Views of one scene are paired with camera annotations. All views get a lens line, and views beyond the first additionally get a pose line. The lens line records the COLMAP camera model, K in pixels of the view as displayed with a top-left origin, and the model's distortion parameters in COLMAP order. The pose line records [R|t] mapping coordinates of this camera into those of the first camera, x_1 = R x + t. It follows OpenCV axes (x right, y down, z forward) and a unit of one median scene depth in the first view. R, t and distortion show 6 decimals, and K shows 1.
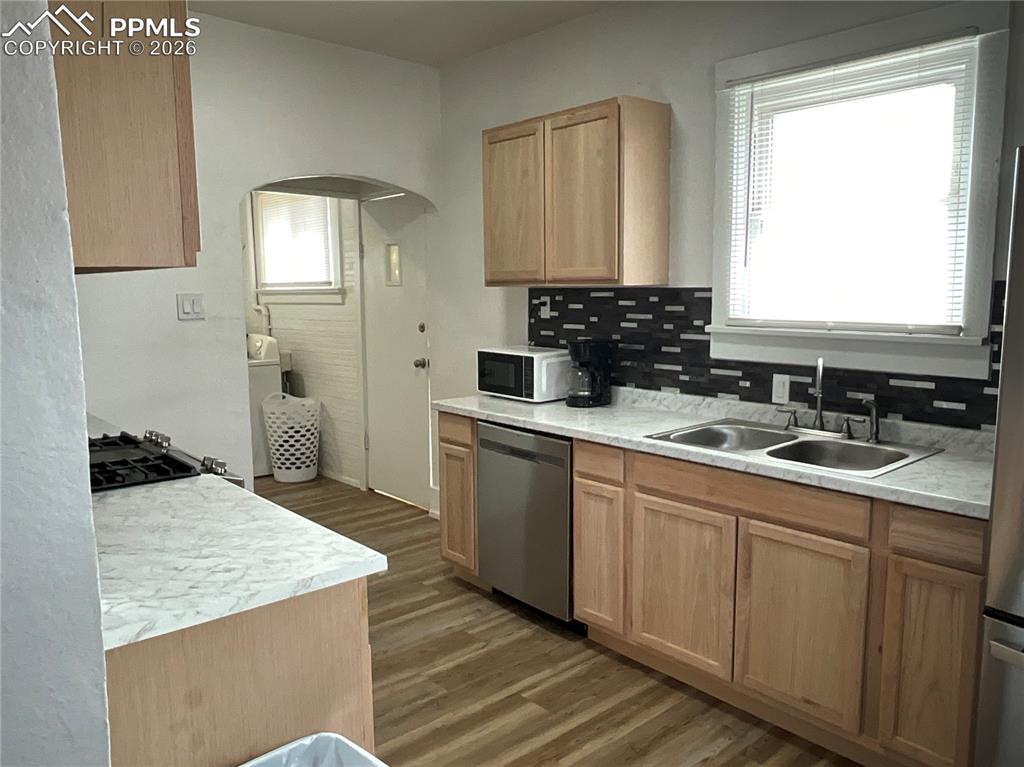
lens RADIAL K [[767.2, 0, 510.5], [0, 767.2, 383.1], [0, 0, 1]] dist [-0.007170, -0.002687]
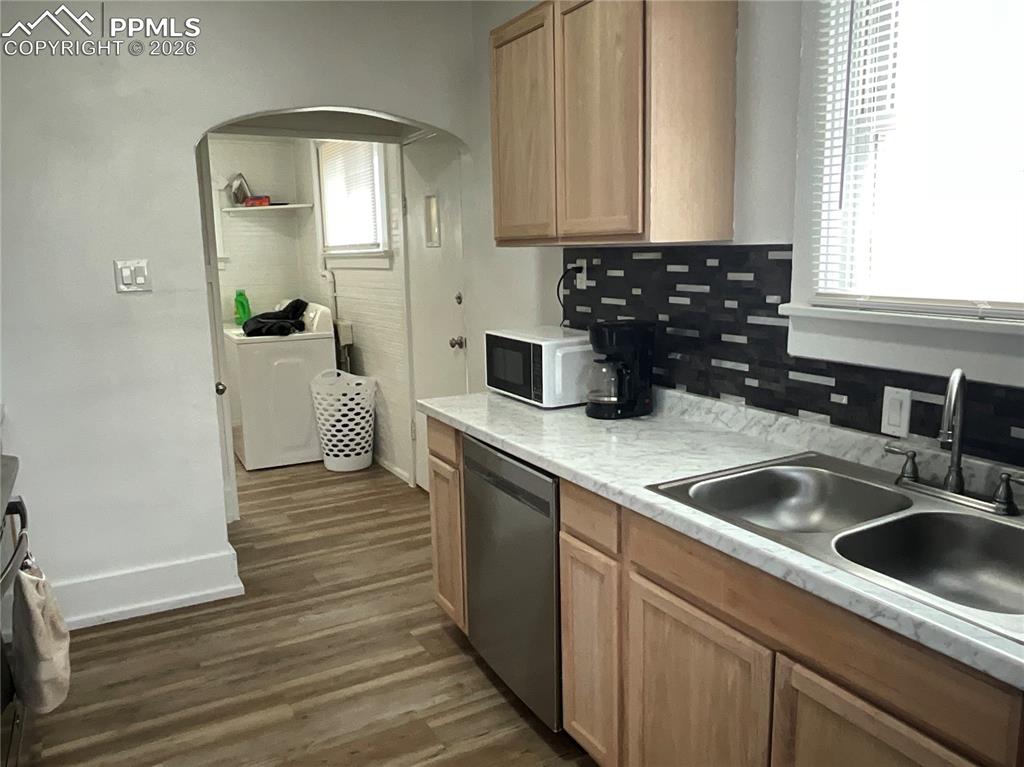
lens RADIAL K [[767.2, 0, 514.8], [0, 767.2, 384.3], [0, 0, 1]] dist [-0.007170, -0.002687]
pose [[0.977019, 0.024455, -0.211744, 0.159868], [-0.013153, 0.998421, 0.054621, -0.037047], [0.212746, -0.050580, 0.975798, 0.297978]]
